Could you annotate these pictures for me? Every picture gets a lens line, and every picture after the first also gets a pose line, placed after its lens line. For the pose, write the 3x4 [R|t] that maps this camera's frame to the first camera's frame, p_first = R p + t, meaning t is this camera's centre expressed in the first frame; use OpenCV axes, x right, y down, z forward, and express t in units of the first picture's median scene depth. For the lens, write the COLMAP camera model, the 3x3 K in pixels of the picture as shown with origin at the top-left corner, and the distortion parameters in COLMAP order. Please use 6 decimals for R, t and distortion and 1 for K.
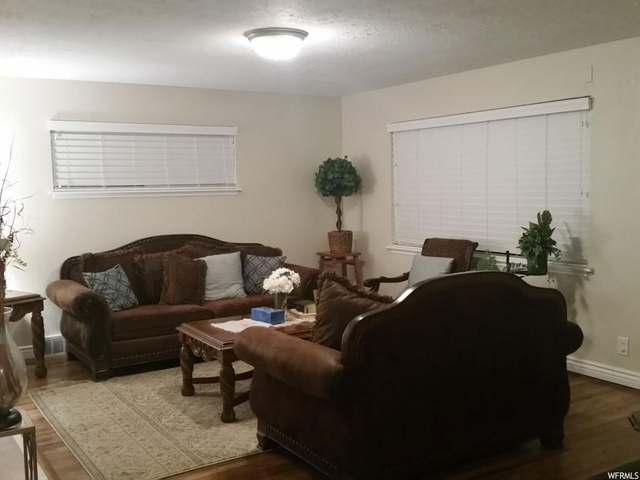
lens RADIAL K [[697.3, 0, 320.0], [0, 697.3, 240.0], [0, 0, 1]] dist [0.144762, -0.017694]
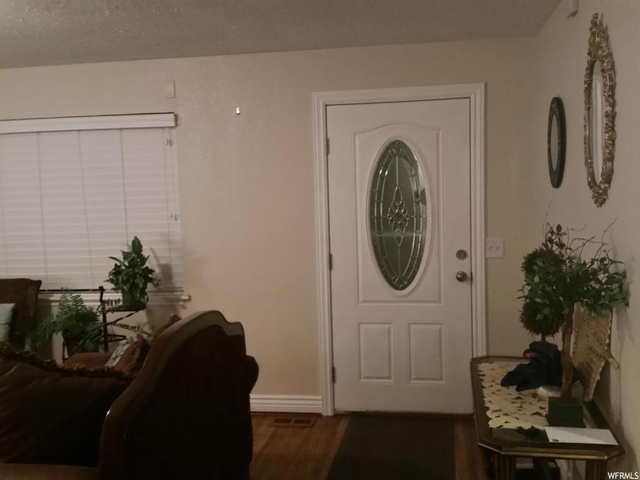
lens RADIAL K [[697.3, 0, 320.0], [0, 697.3, 240.0], [0, 0, 1]] dist [0.144762, -0.017694]
pose [[0.697778, -0.054488, 0.714238, -0.151664], [0.081849, 0.996637, -0.003931, -0.014770], [-0.711622, 0.061203, 0.699891, 0.217561]]
